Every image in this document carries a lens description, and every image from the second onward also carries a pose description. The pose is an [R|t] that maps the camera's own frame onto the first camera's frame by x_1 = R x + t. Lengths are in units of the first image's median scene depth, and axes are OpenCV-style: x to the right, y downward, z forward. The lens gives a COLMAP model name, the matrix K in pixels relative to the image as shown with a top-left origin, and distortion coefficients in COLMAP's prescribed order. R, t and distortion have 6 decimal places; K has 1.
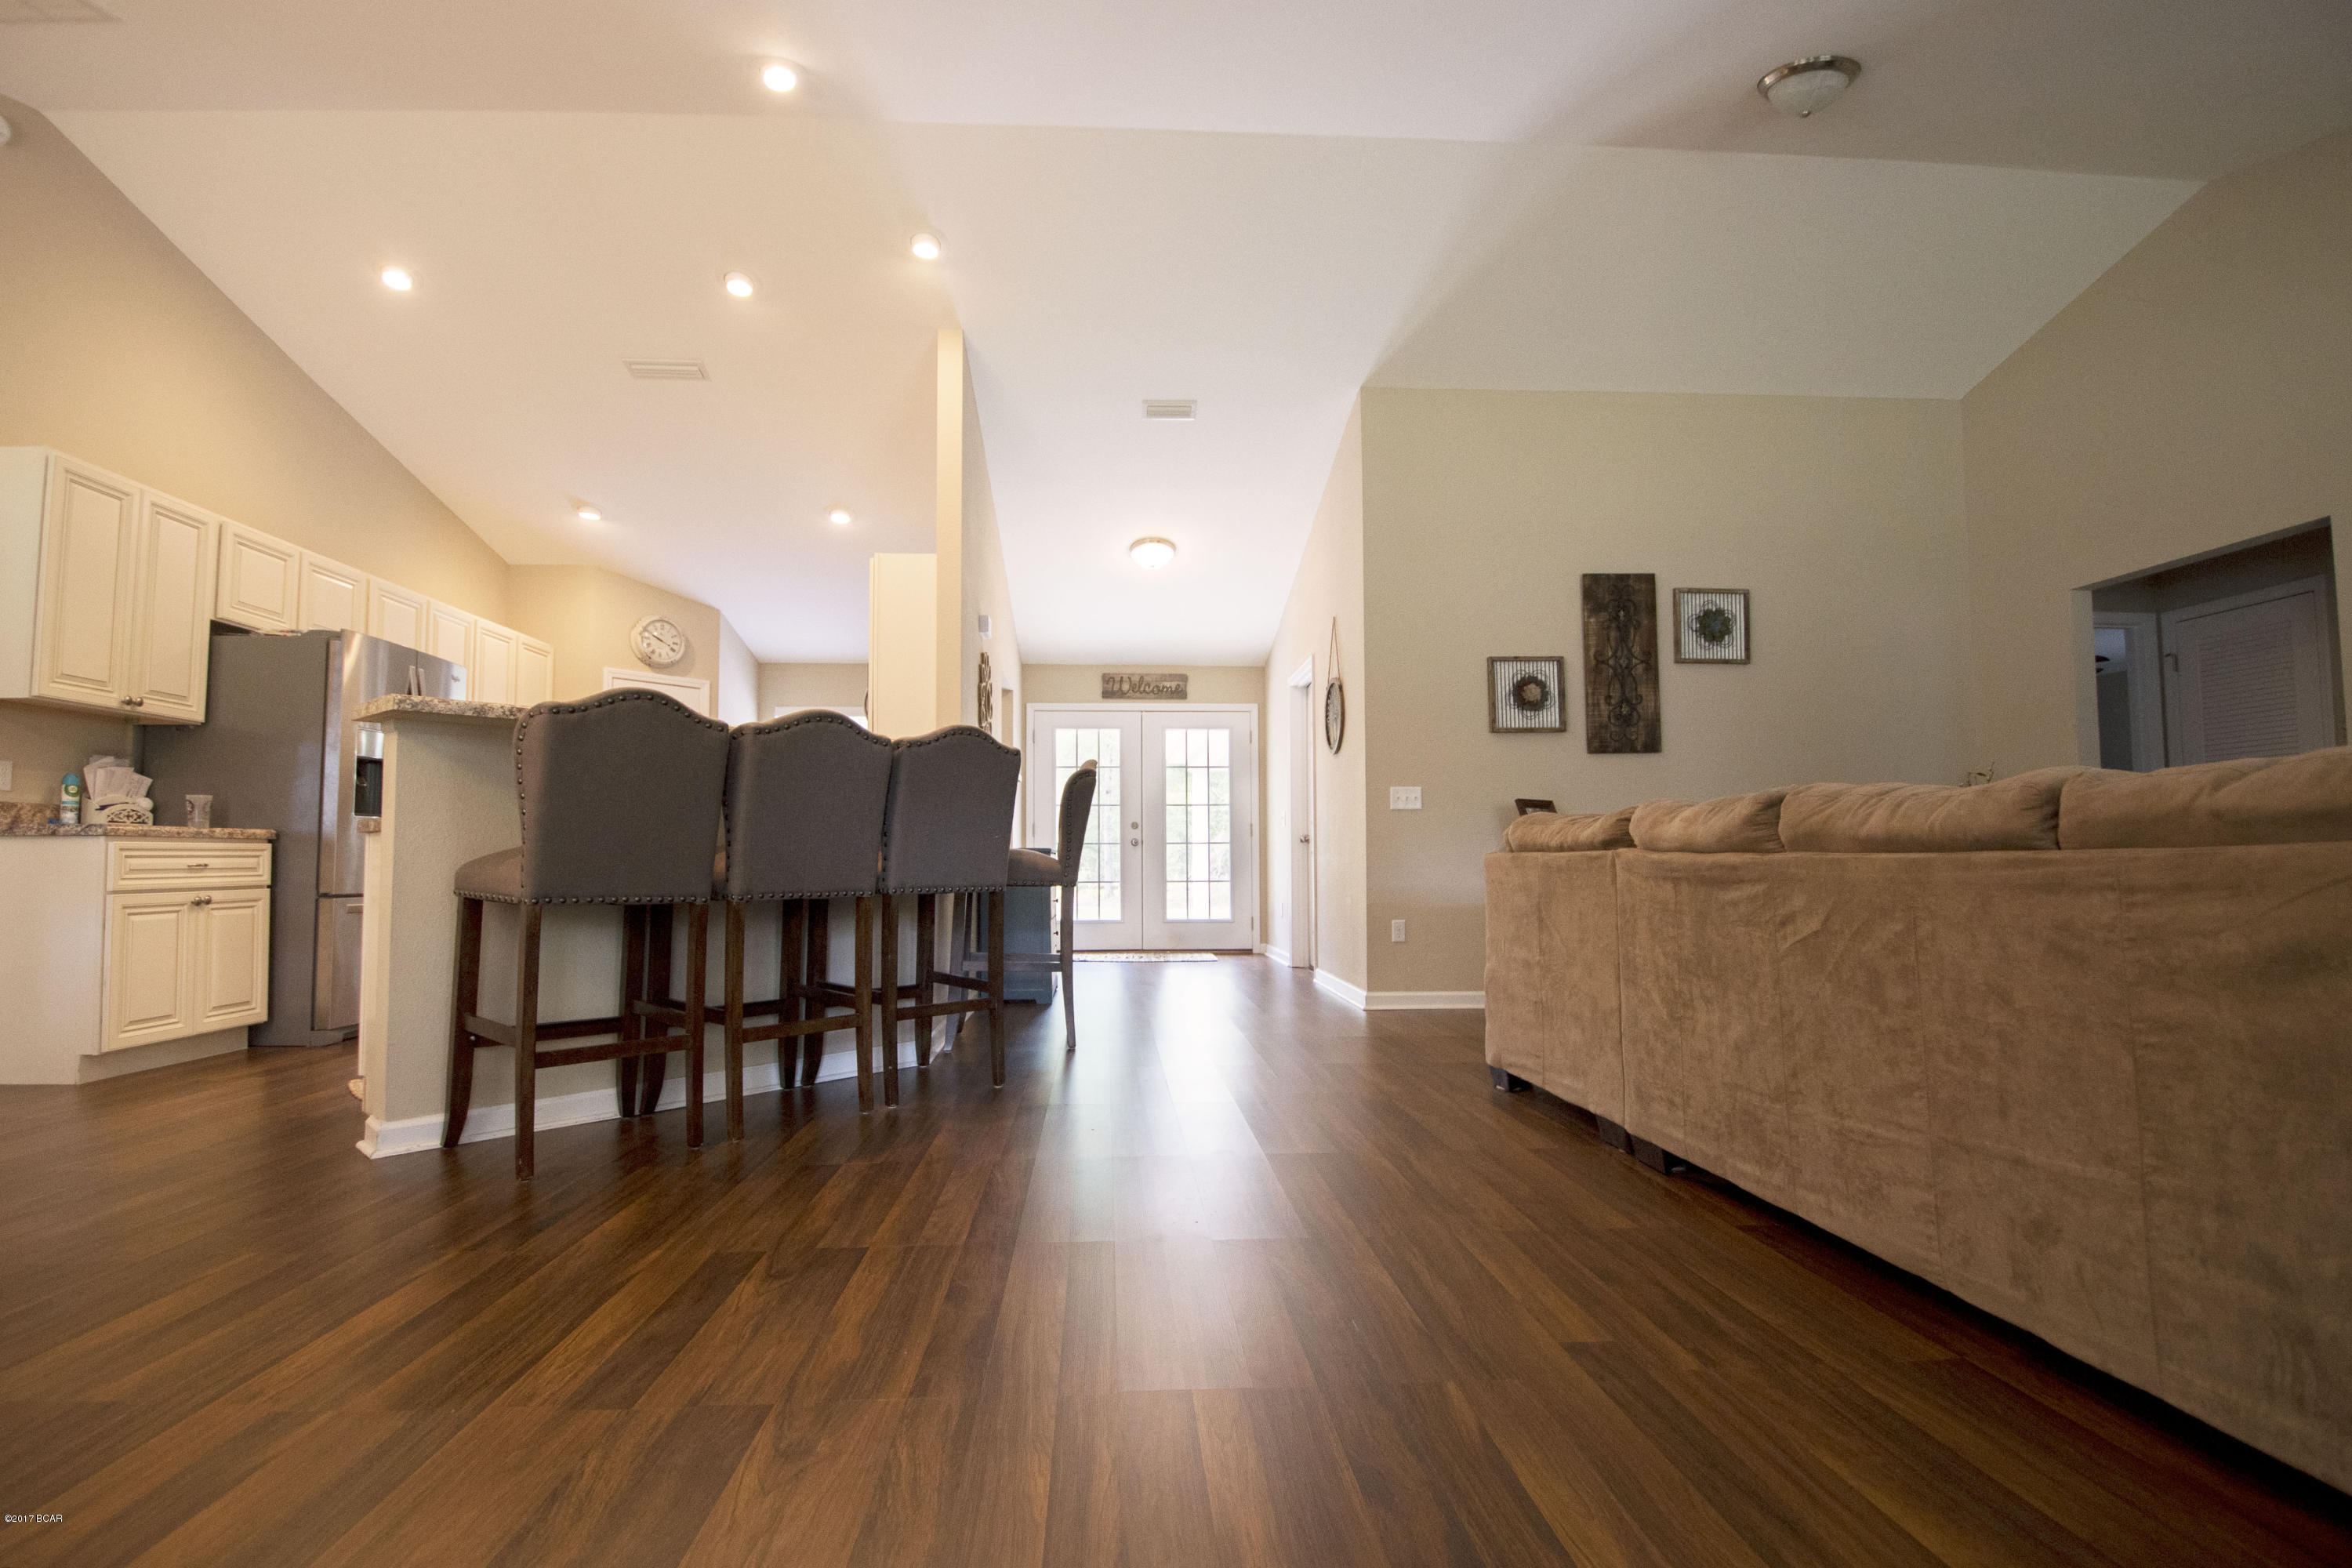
lens RADIAL K [[1063.2, 0, 1175.9], [0, 1063.2, 801.8], [0, 0, 1]] dist [0.012911, -0.017711]
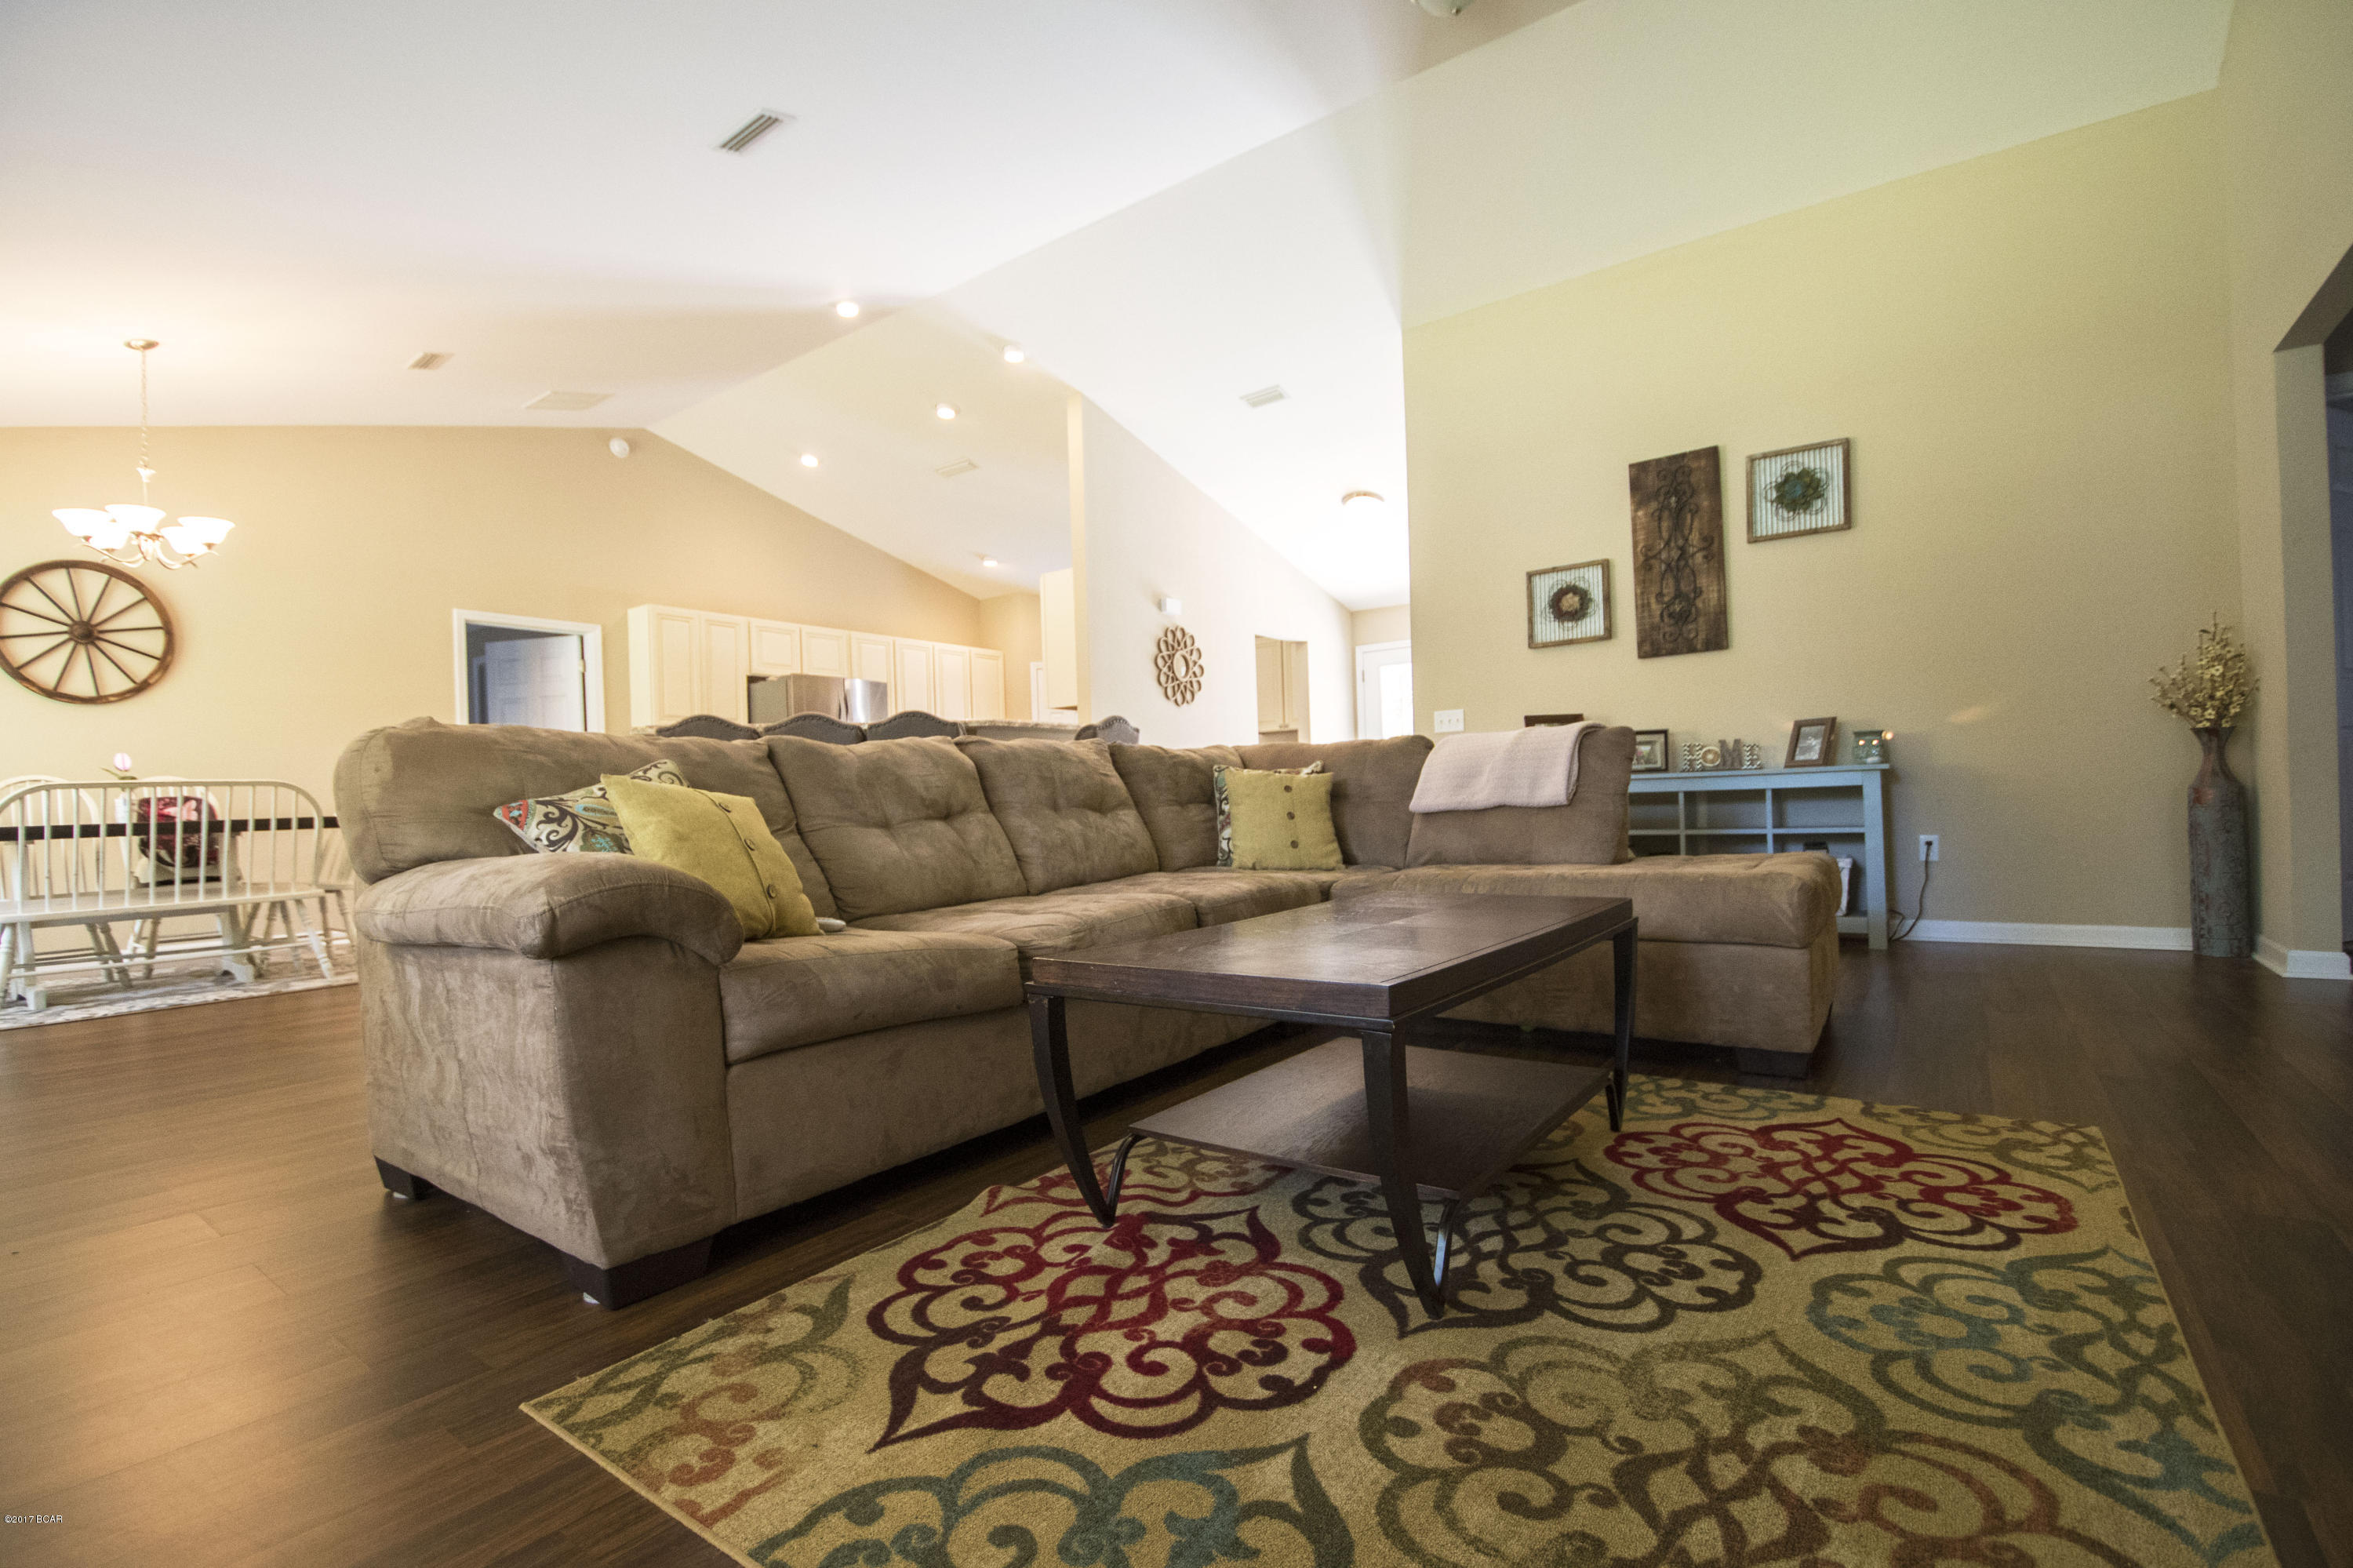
lens RADIAL K [[1063.7, 0, 1176.4], [0, 1063.7, 801.8], [0, 0, 1]] dist [0.012911, -0.017711]
pose [[0.774572, -0.022889, -0.632071, 0.658542], [0.064599, 0.996982, 0.043060, 0.013158], [0.629178, -0.074184, 0.773713, 0.011861]]
